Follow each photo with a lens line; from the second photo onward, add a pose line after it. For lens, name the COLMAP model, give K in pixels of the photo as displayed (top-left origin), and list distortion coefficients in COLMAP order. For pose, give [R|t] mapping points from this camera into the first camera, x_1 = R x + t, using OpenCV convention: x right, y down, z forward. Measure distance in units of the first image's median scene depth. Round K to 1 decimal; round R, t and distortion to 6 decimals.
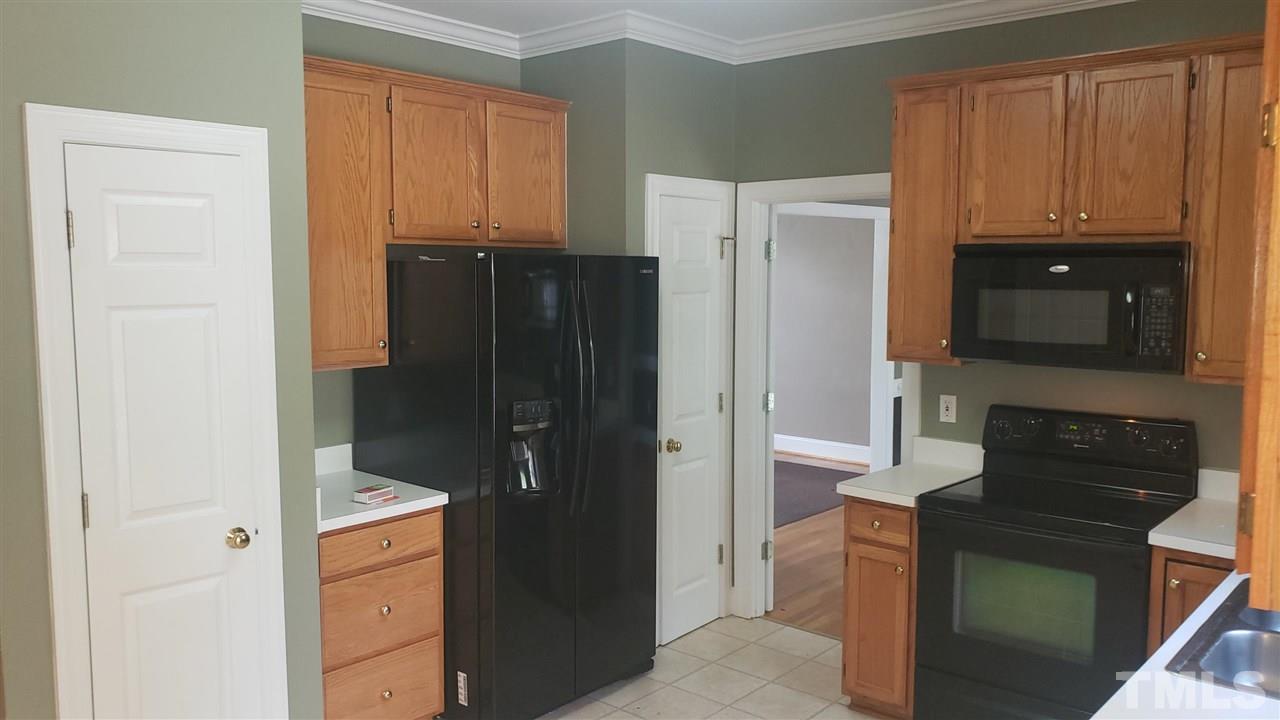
lens RADIAL K [[1016.4, 0, 640.0], [0, 1016.4, 360.0], [0, 0, 1]] dist [-0.002644, -0.001025]
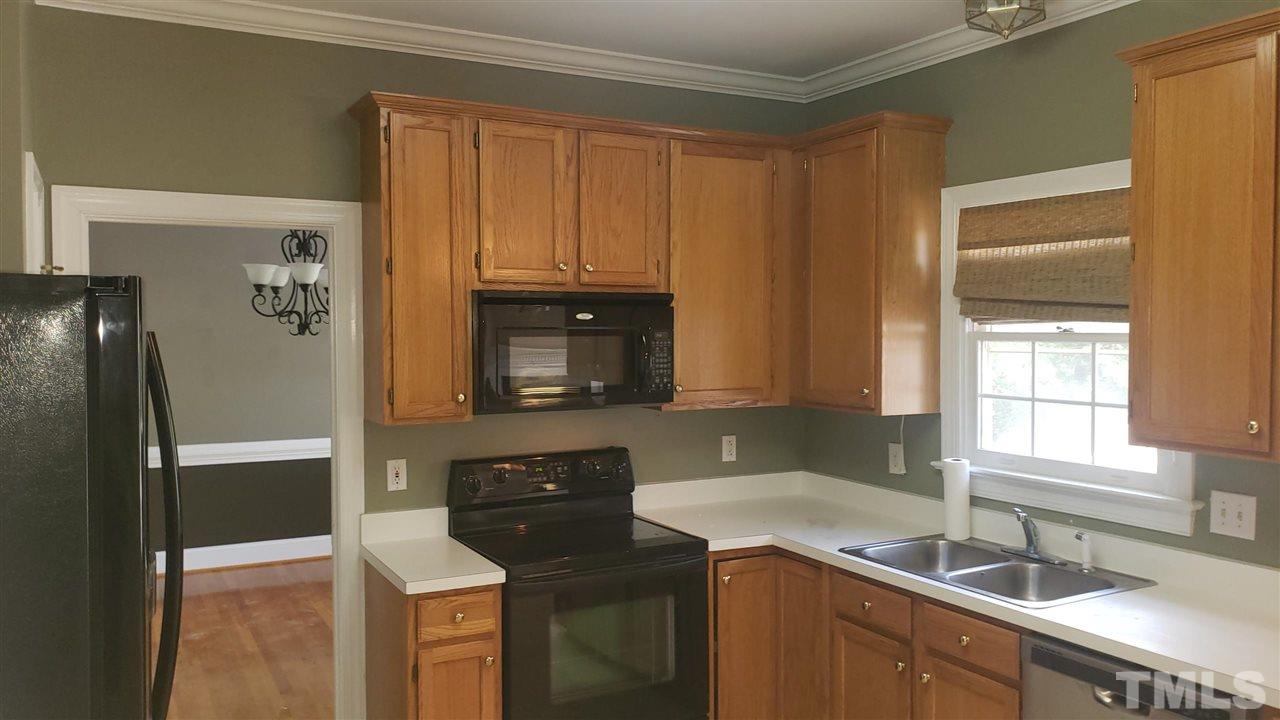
lens RADIAL K [[974.7, 0, 640.0], [0, 974.7, 360.0], [0, 0, 1]] dist [0.080132, -0.000616]
pose [[0.328550, -0.035734, 0.943810, -0.492699], [0.091997, 0.995743, 0.005675, -0.042580], [-0.939995, 0.084964, 0.330439, 0.585479]]
